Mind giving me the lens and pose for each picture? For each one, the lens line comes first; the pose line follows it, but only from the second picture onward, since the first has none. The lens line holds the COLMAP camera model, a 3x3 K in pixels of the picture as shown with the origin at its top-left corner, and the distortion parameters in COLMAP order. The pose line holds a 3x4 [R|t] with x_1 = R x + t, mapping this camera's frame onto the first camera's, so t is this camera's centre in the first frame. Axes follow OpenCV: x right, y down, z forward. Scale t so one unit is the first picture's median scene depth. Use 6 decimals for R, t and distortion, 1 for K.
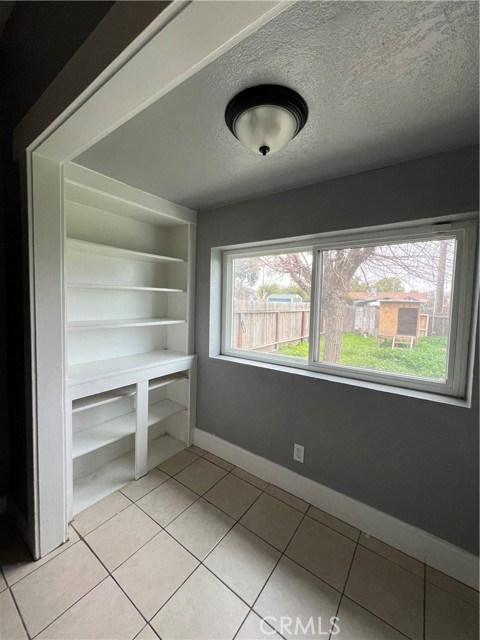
lens RADIAL K [[254.8, 0, 241.3], [0, 254.8, 315.6], [0, 0, 1]] dist [-0.000987, -0.000371]
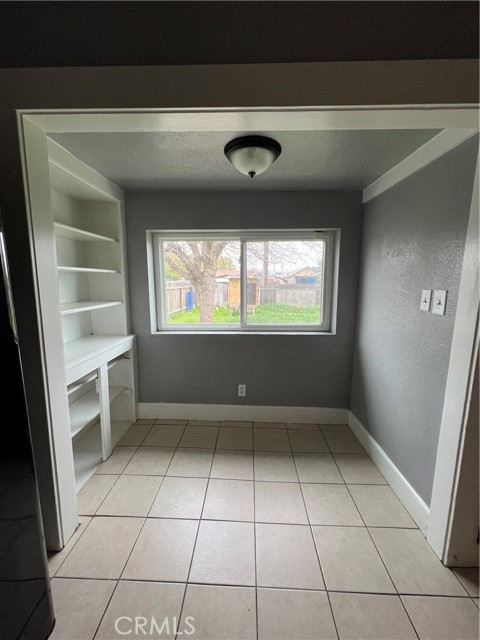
lens RADIAL K [[254.8, 0, 241.3], [0, 254.8, 315.6], [0, 0, 1]] dist [-0.000987, -0.000371]
pose [[0.825383, -0.100502, 0.555556, -0.402800], [0.052164, 0.993394, 0.102208, -0.004385], [-0.562159, -0.055381, 0.825173, -0.092488]]
